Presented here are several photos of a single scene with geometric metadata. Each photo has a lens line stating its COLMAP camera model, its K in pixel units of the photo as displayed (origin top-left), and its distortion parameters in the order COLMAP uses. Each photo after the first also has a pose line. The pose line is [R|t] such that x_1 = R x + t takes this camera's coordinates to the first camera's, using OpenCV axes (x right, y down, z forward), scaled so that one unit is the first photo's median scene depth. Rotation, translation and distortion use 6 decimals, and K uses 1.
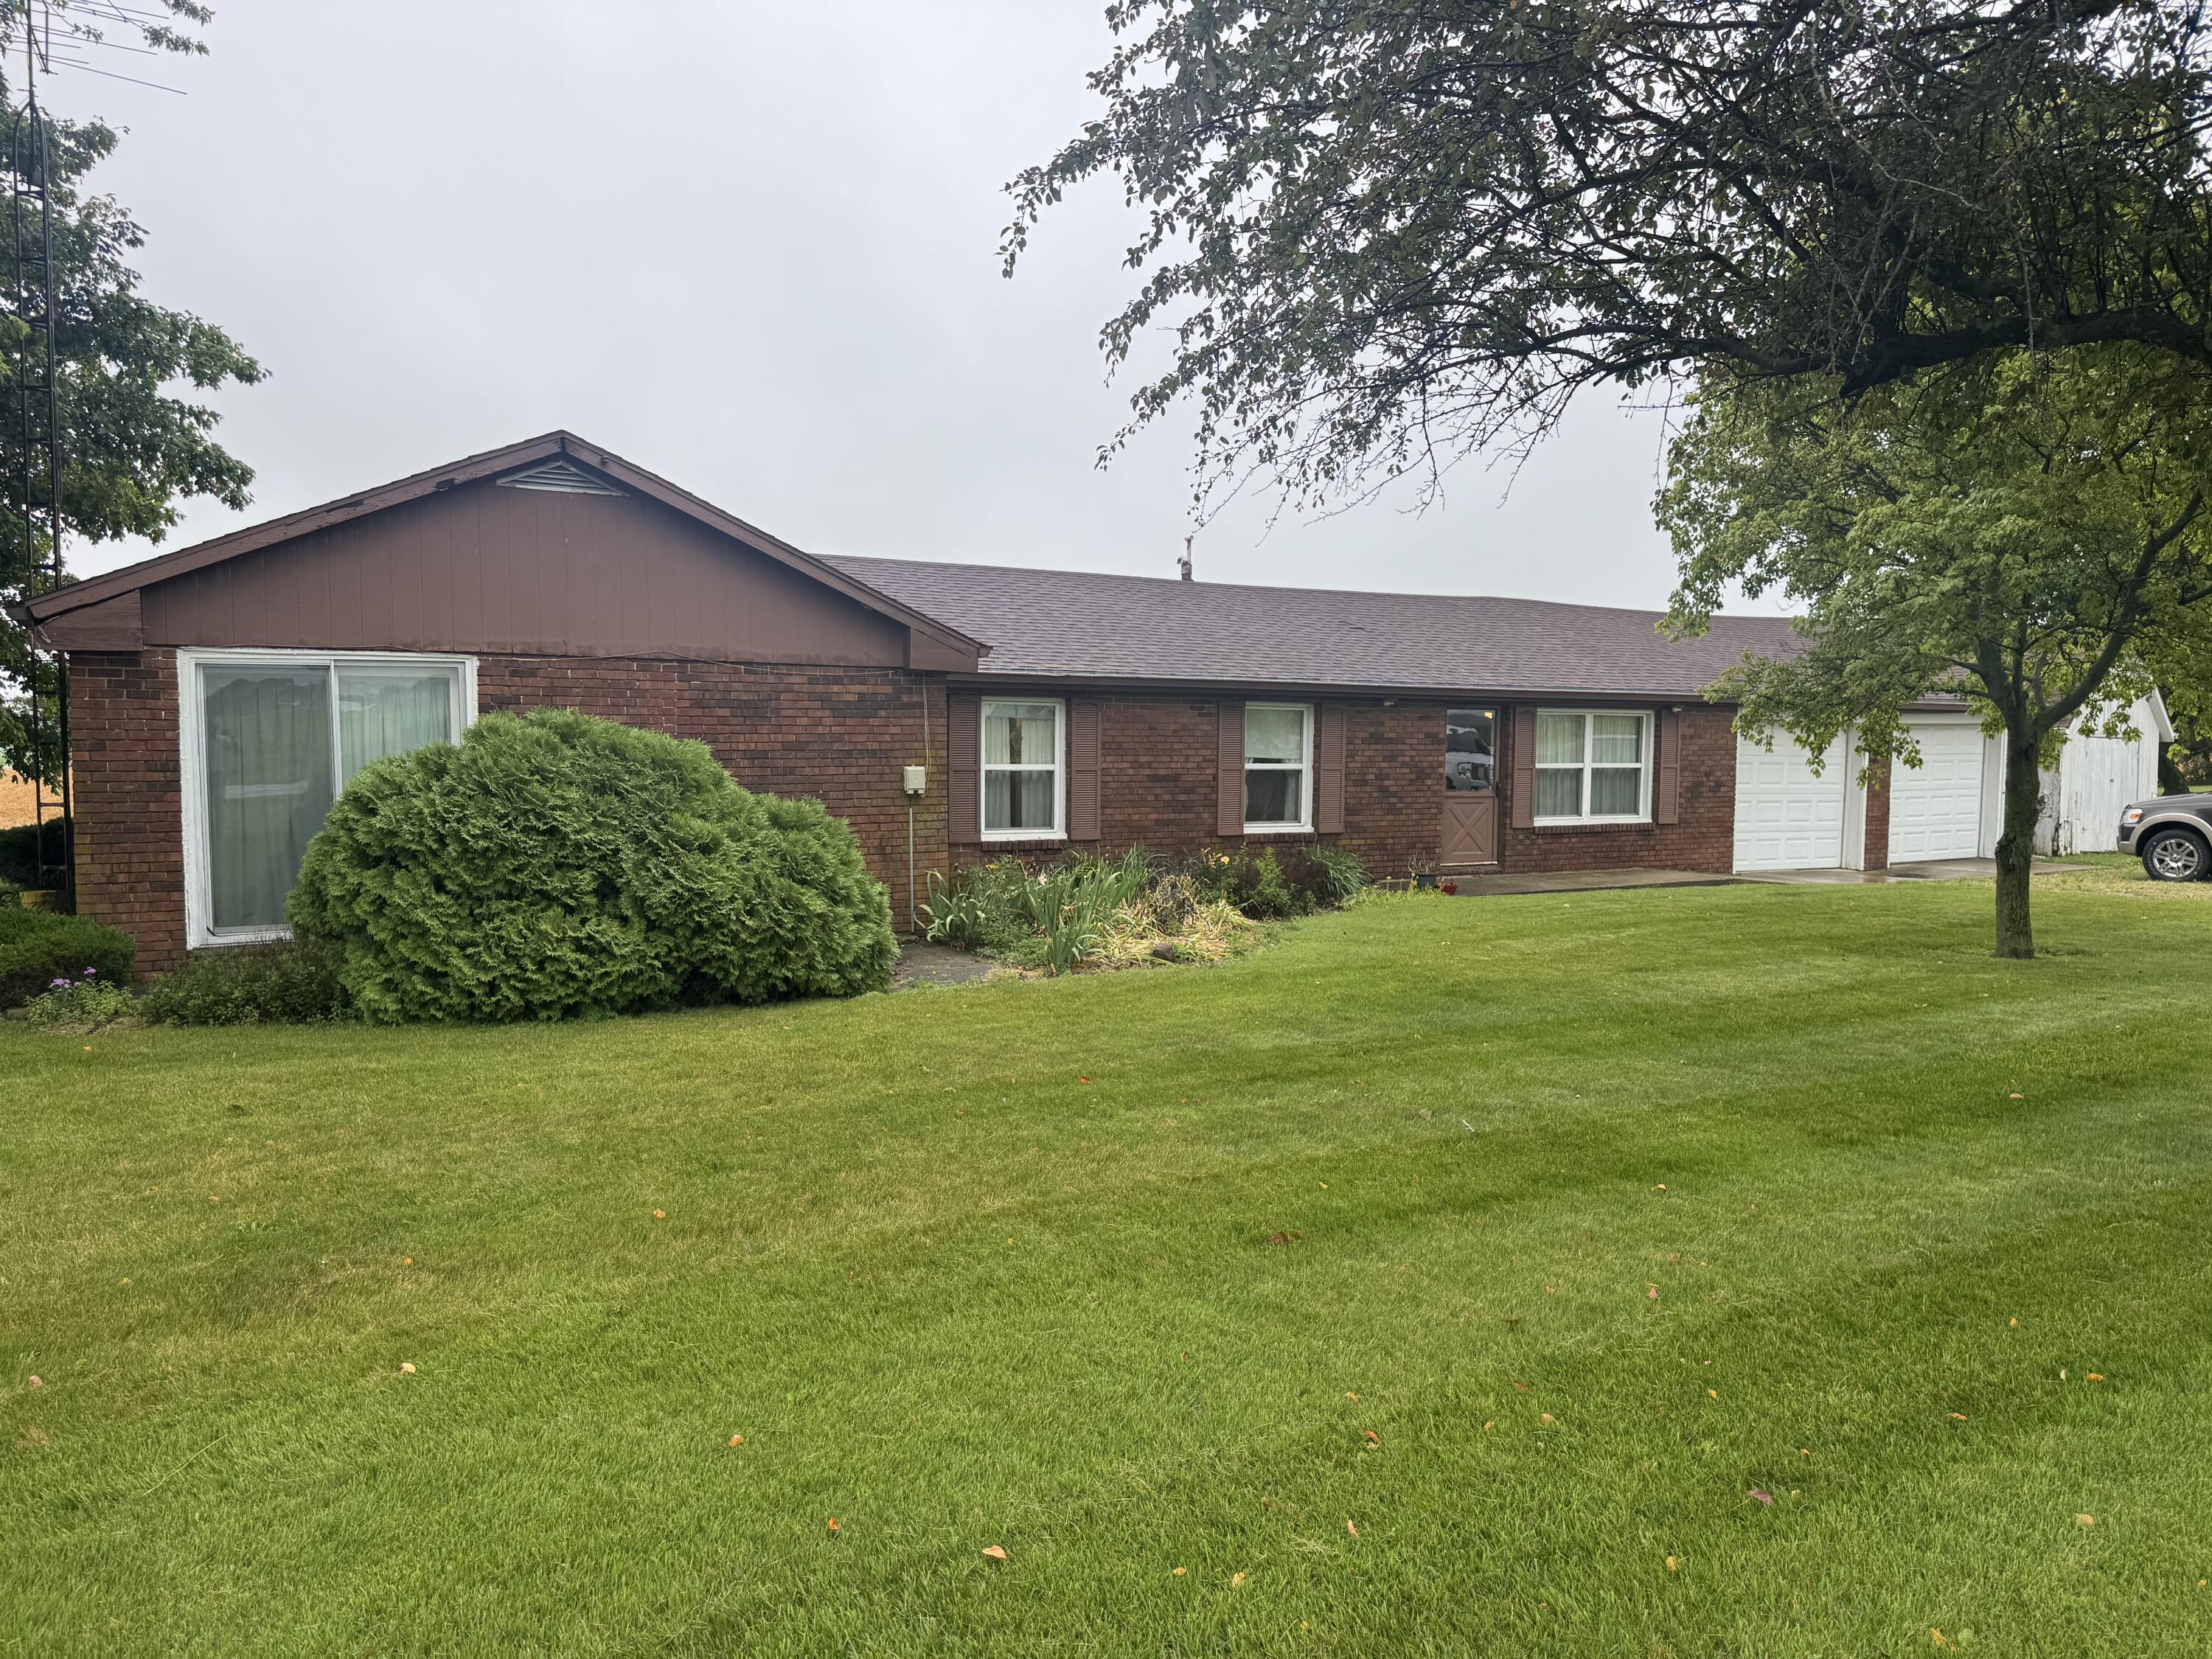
lens RADIAL K [[1541.0, 0, 1080.5], [0, 1541.0, 872.0], [0, 0, 1]] dist [0.087158, -0.110124]
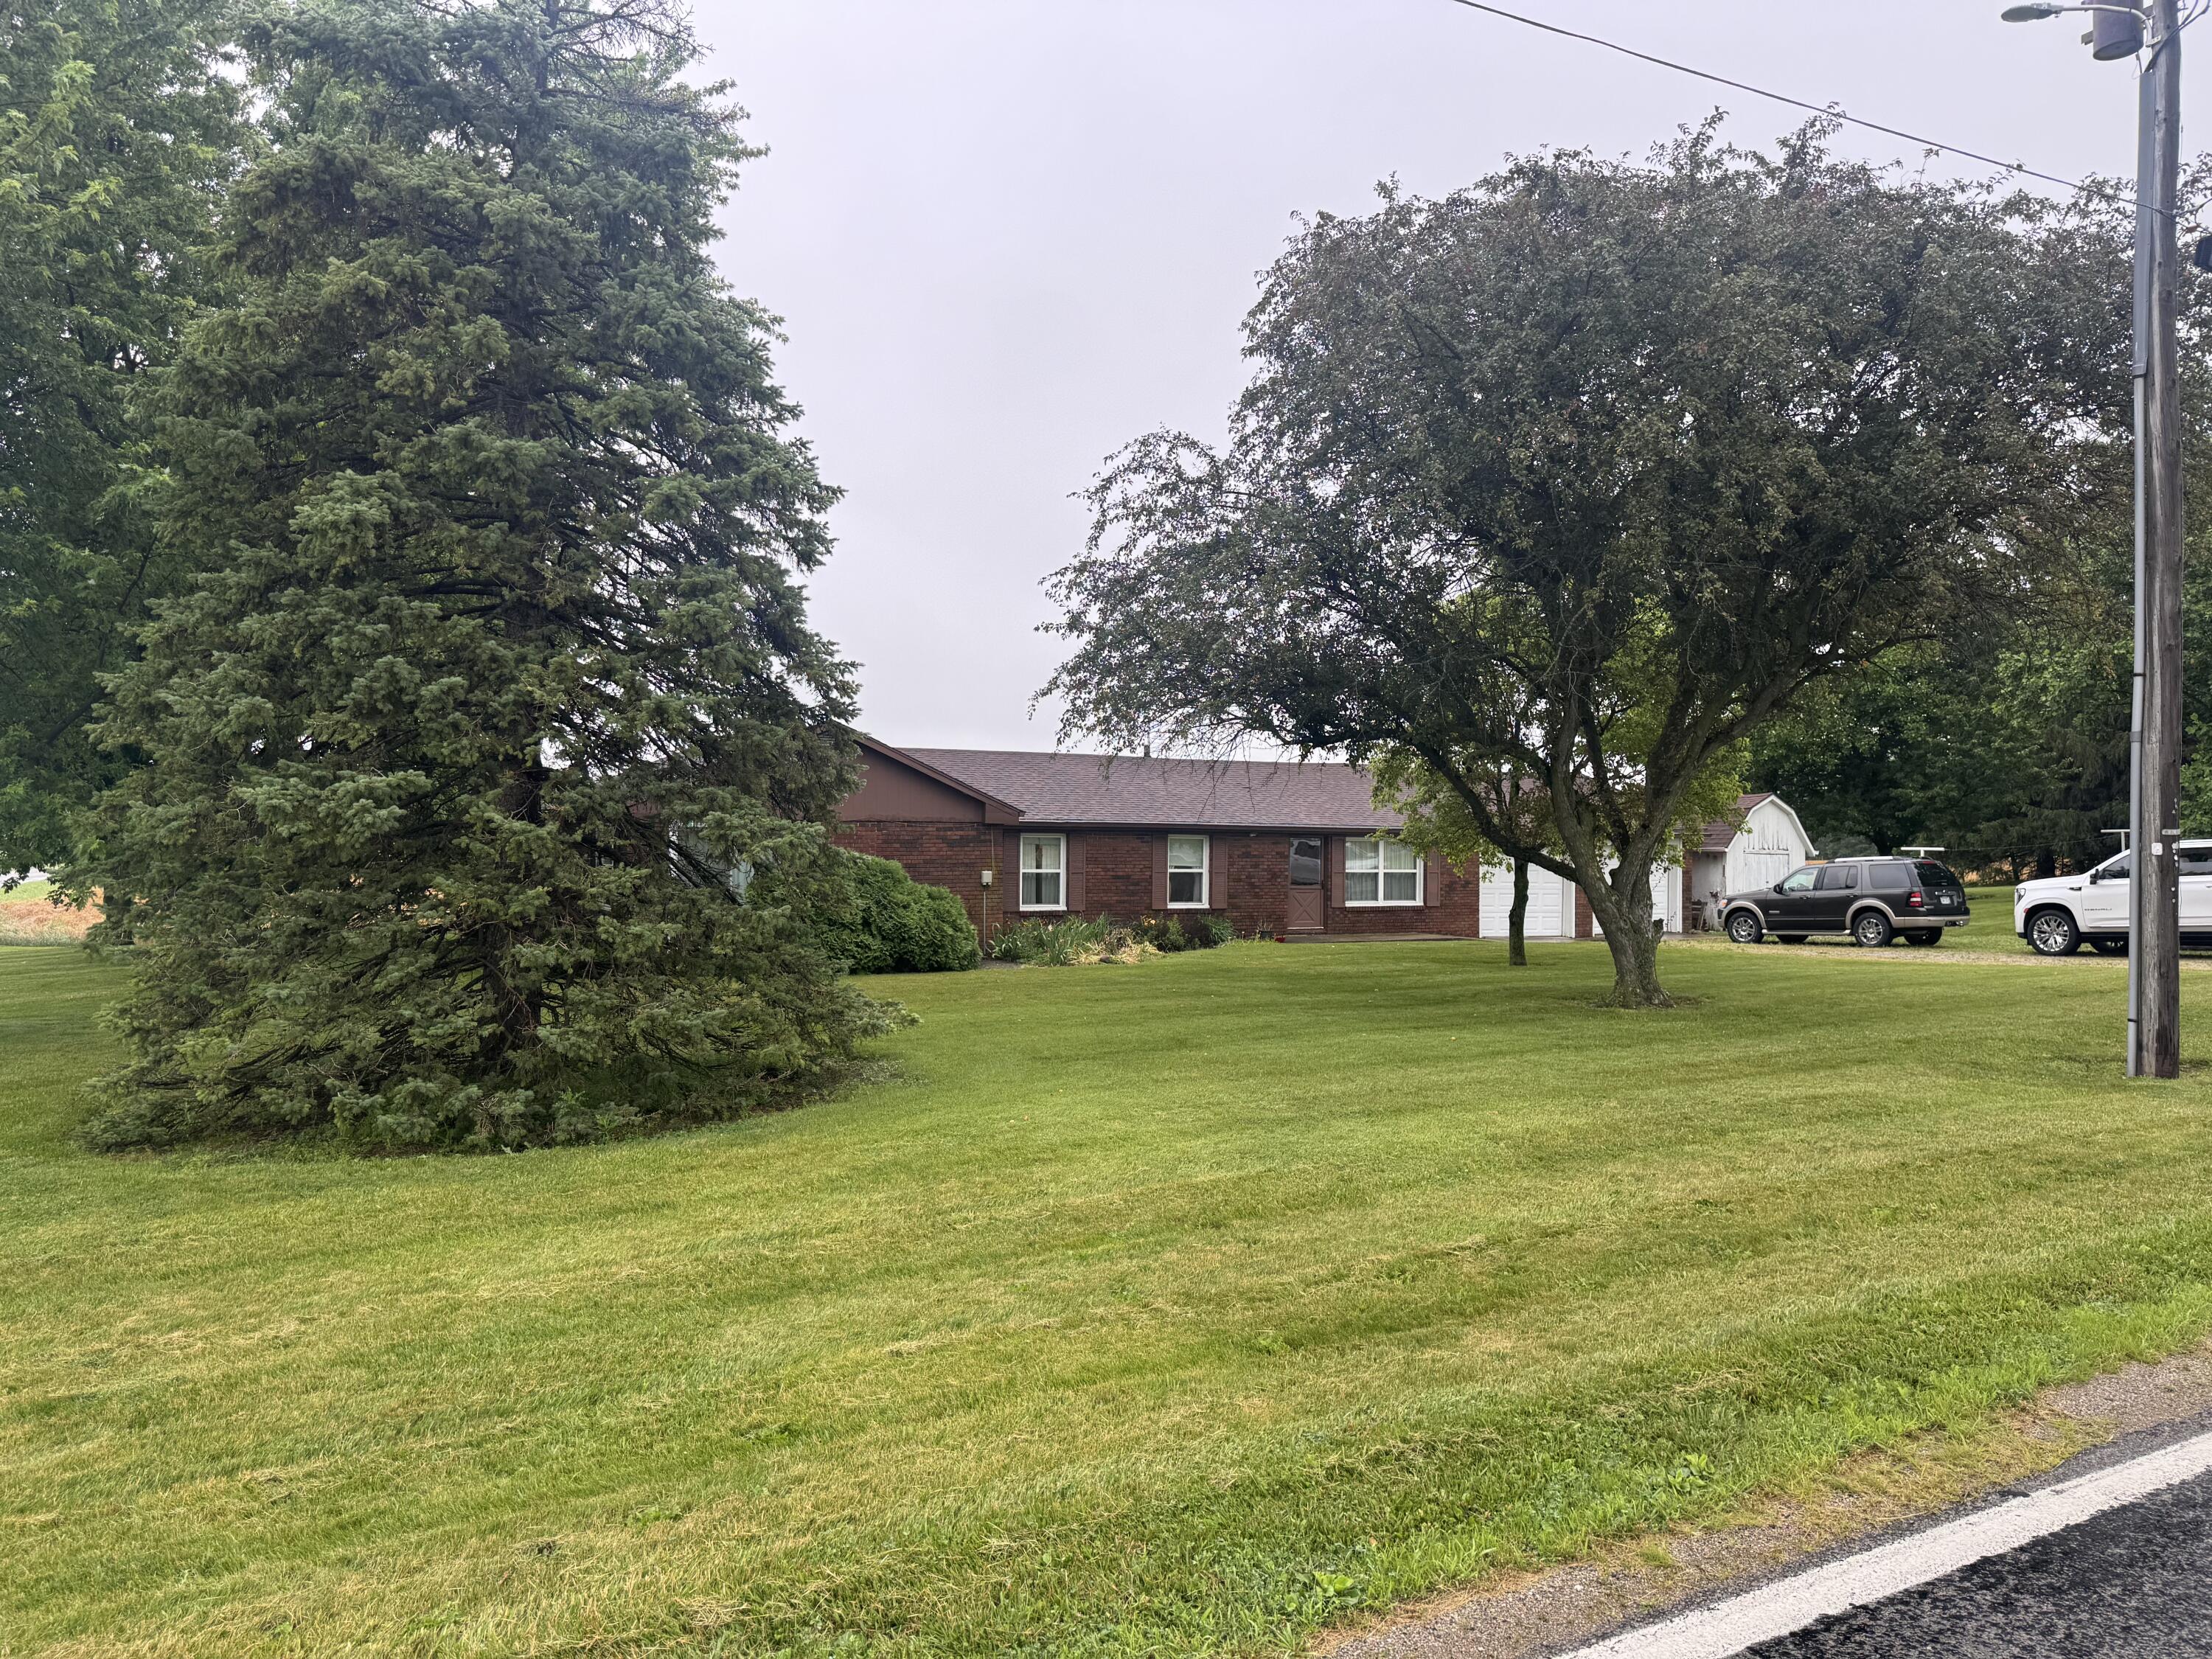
lens RADIAL K [[1541.0, 0, 1080.5], [0, 1541.0, 872.0], [0, 0, 1]] dist [0.087158, -0.110124]
pose [[0.999601, 0.005025, -0.027809, 0.058698], [-0.006715, 0.998115, -0.061010, 0.045397], [0.027450, 0.061173, 0.997750, -0.836753]]
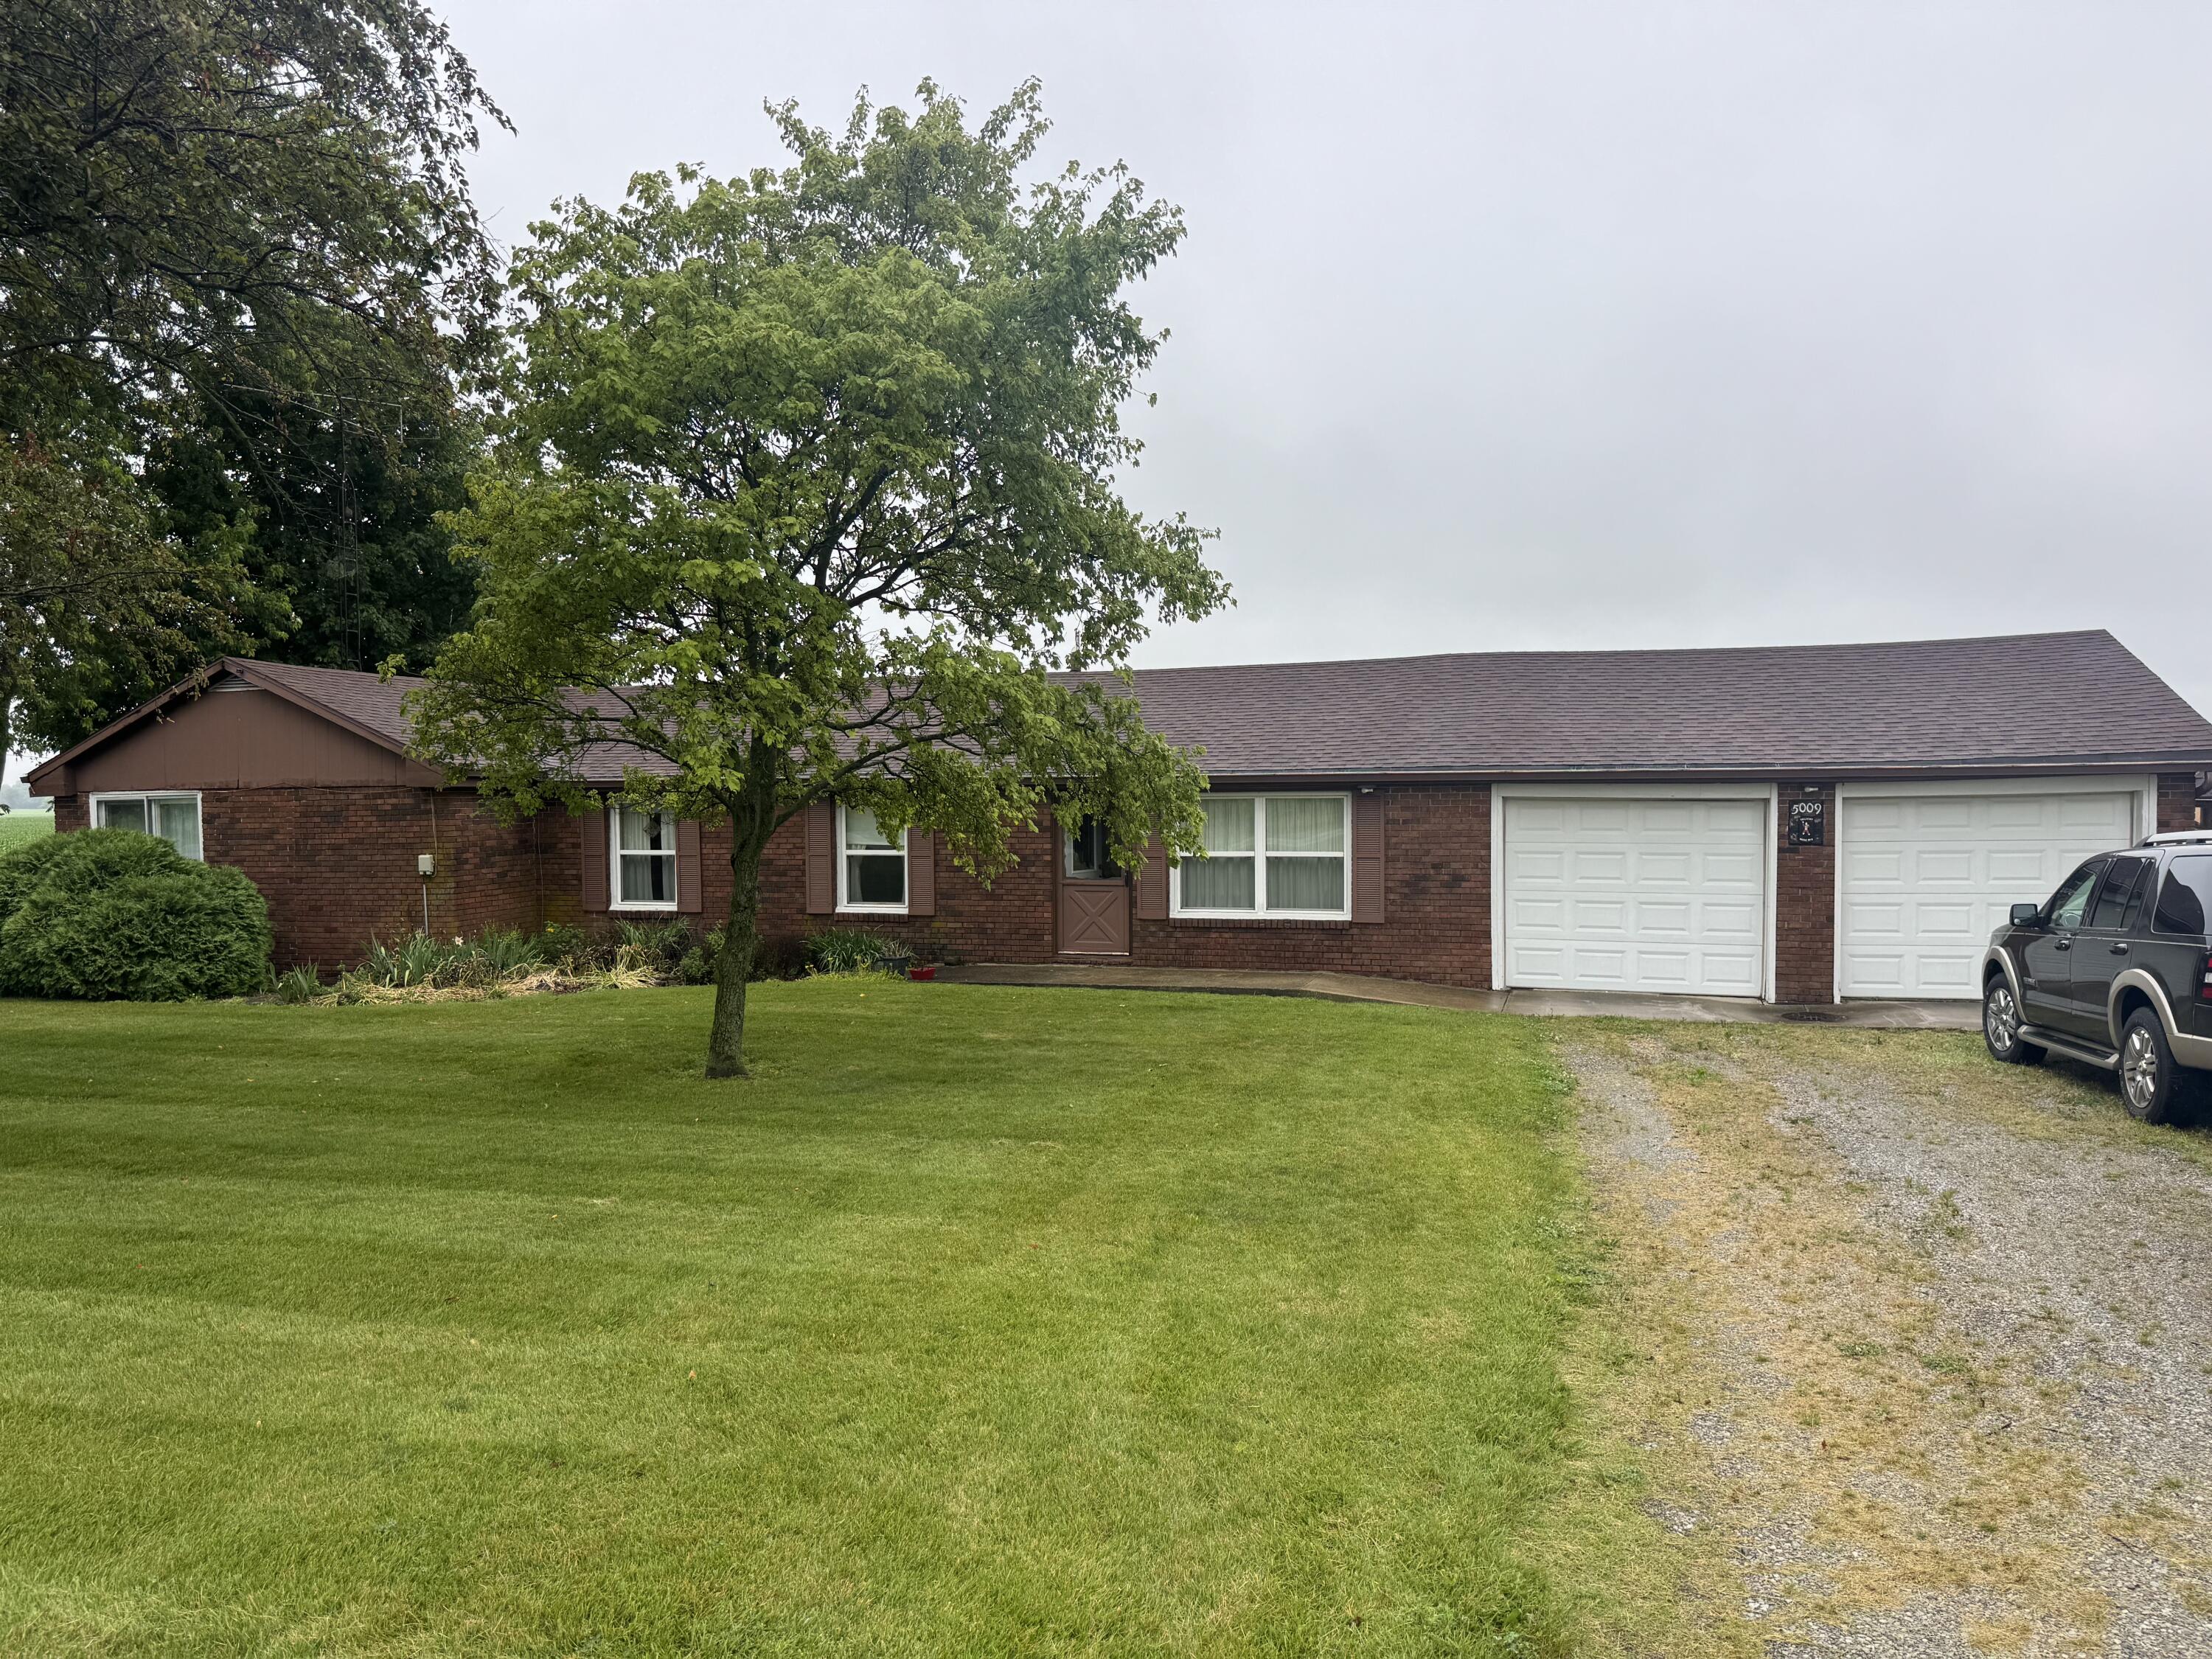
lens RADIAL K [[1541.0, 0, 1080.5], [0, 1541.0, 872.0], [0, 0, 1]] dist [0.087158, -0.110124]
pose [[0.675974, 0.020279, -0.736647, 1.127418], [-0.046676, 0.998792, -0.015336, -0.048851], [0.735446, 0.044750, 0.676104, 0.397398]]
